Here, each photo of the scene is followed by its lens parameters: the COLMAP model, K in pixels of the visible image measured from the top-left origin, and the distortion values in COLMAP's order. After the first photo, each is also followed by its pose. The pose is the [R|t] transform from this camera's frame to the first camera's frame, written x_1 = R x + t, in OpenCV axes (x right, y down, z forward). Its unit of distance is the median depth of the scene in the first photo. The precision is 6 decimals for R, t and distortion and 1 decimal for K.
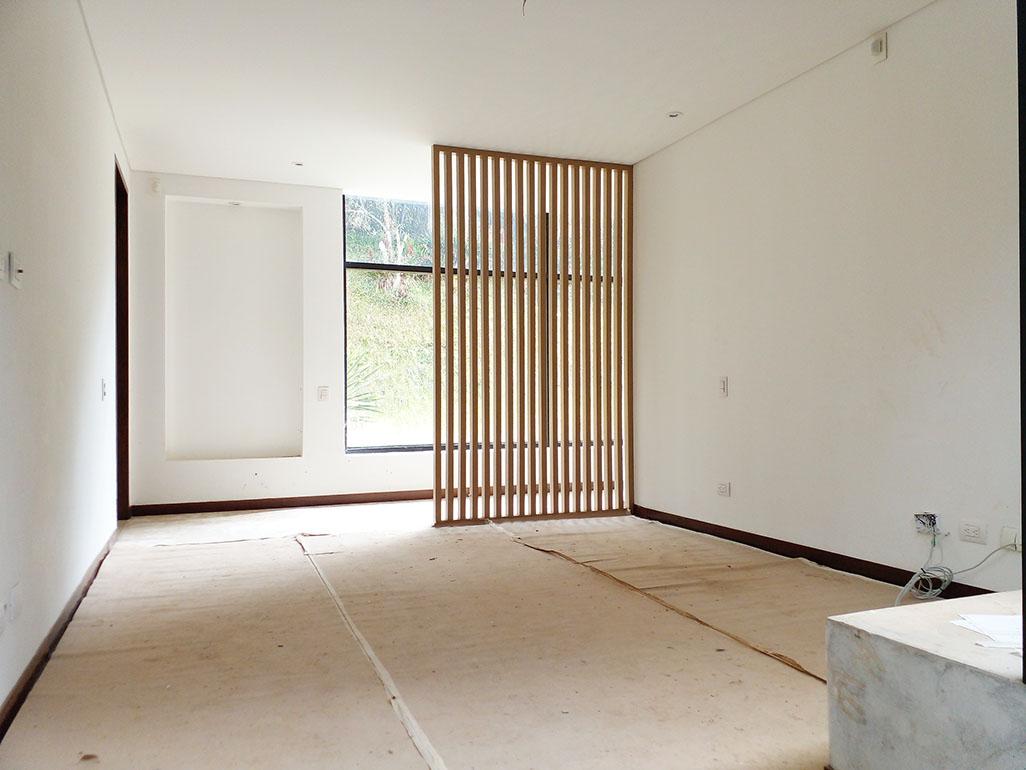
lens RADIAL K [[831.0, 0, 532.7], [0, 831.0, 390.7], [0, 0, 1]] dist [0.075423, -0.125489]
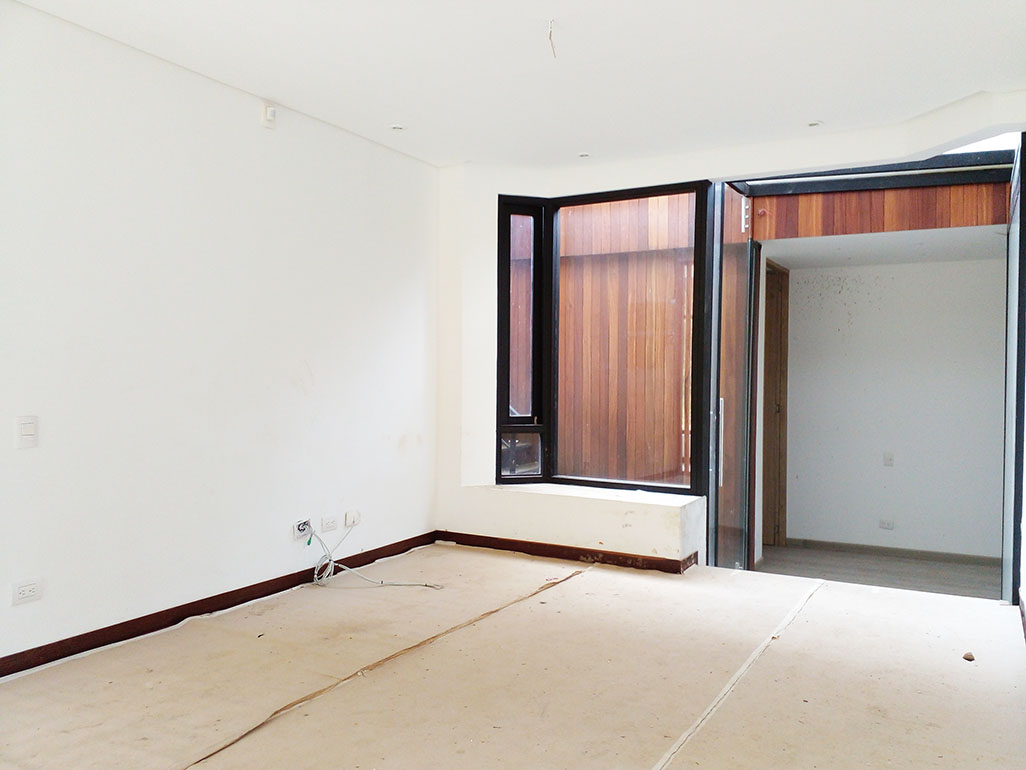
lens RADIAL K [[831.0, 0, 532.7], [0, 831.0, 390.7], [0, 0, 1]] dist [0.075423, -0.125489]
pose [[-0.642607, -0.018859, 0.765964, -0.861791], [-0.009467, 0.999816, 0.016674, -0.085767], [-0.766137, 0.003463, -0.642667, 1.909377]]
